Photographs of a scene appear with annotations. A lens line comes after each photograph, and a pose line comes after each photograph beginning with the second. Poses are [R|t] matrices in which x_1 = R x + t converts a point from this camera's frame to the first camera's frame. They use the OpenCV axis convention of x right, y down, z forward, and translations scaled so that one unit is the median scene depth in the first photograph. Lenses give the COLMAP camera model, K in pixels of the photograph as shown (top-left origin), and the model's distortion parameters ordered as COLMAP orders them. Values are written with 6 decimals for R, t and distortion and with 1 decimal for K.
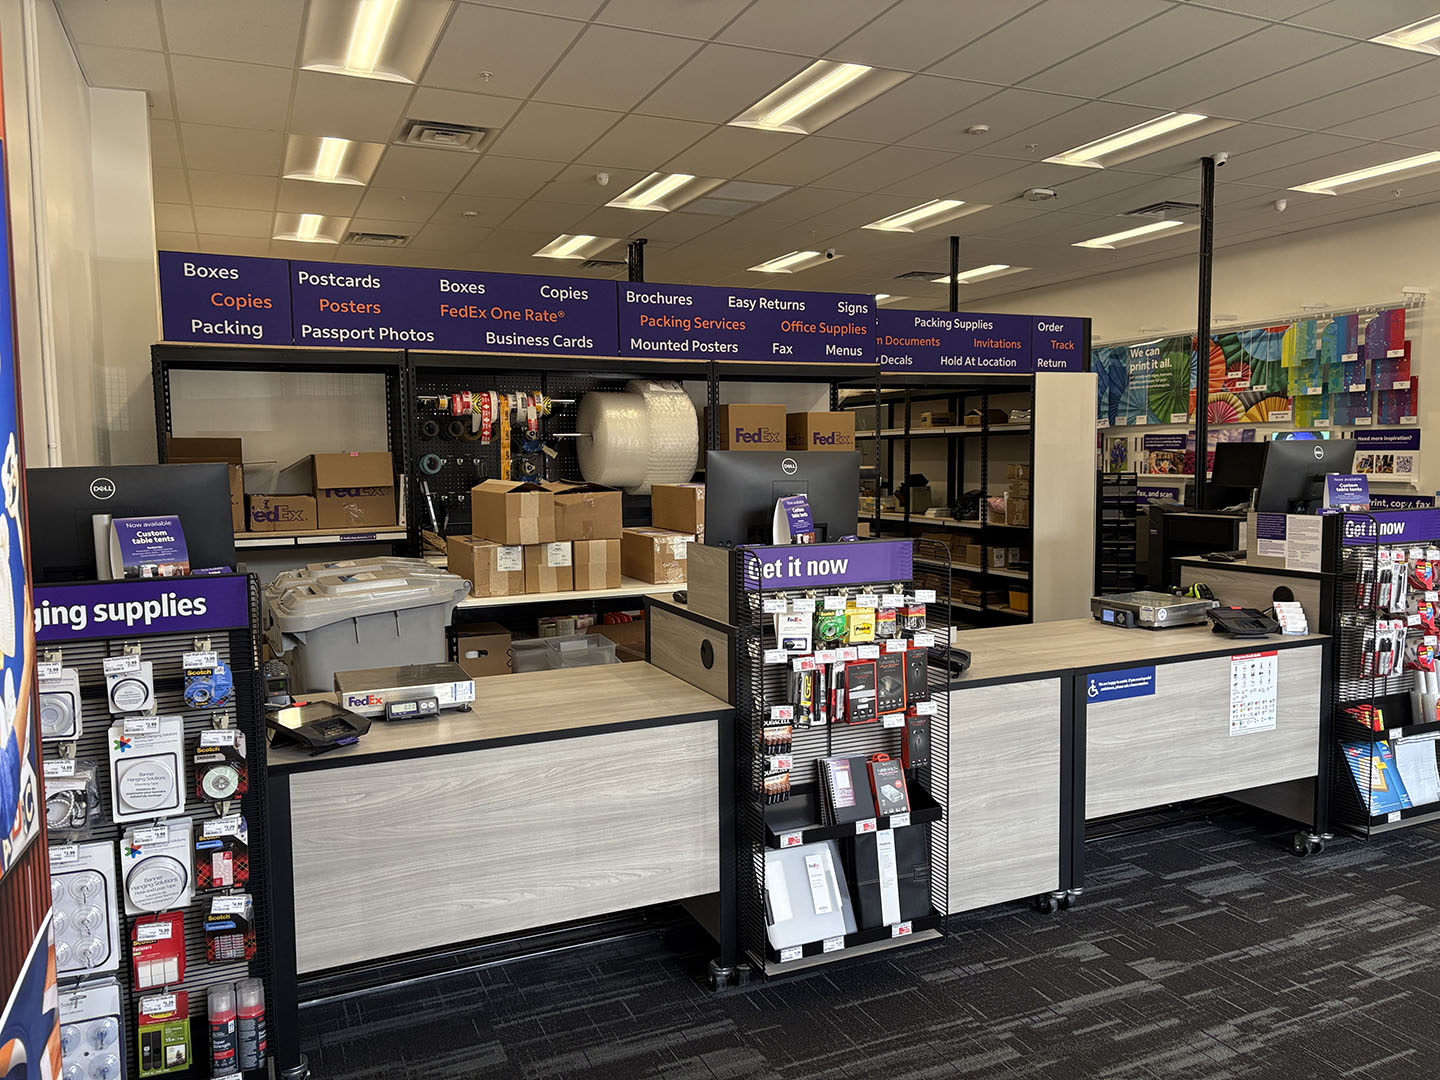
lens RADIAL K [[1086.0, 0, 720.0], [0, 1086.0, 540.0], [0, 0, 1]] dist [0.043481, -0.042763]
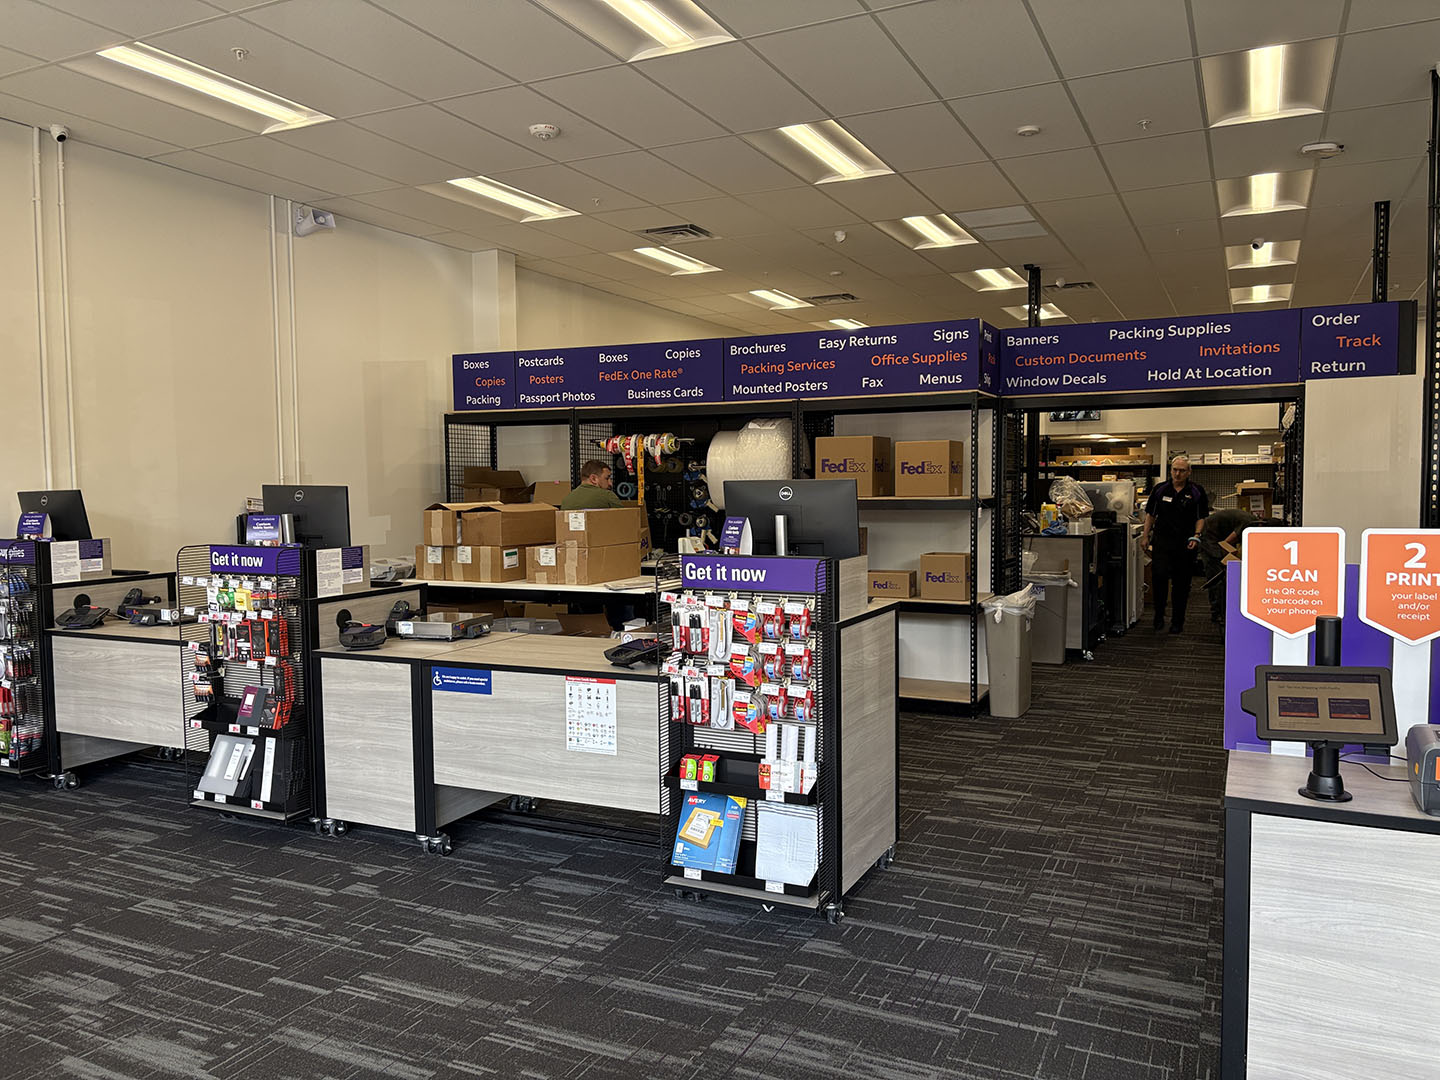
lens RADIAL K [[1086.0, 0, 720.0], [0, 1086.0, 540.0], [0, 0, 1]] dist [0.043481, -0.042763]
pose [[0.640122, 0.048385, -0.766748, 1.176610], [-0.061556, 0.998036, 0.011591, -0.044236], [0.765803, 0.039778, 0.641844, 0.347196]]
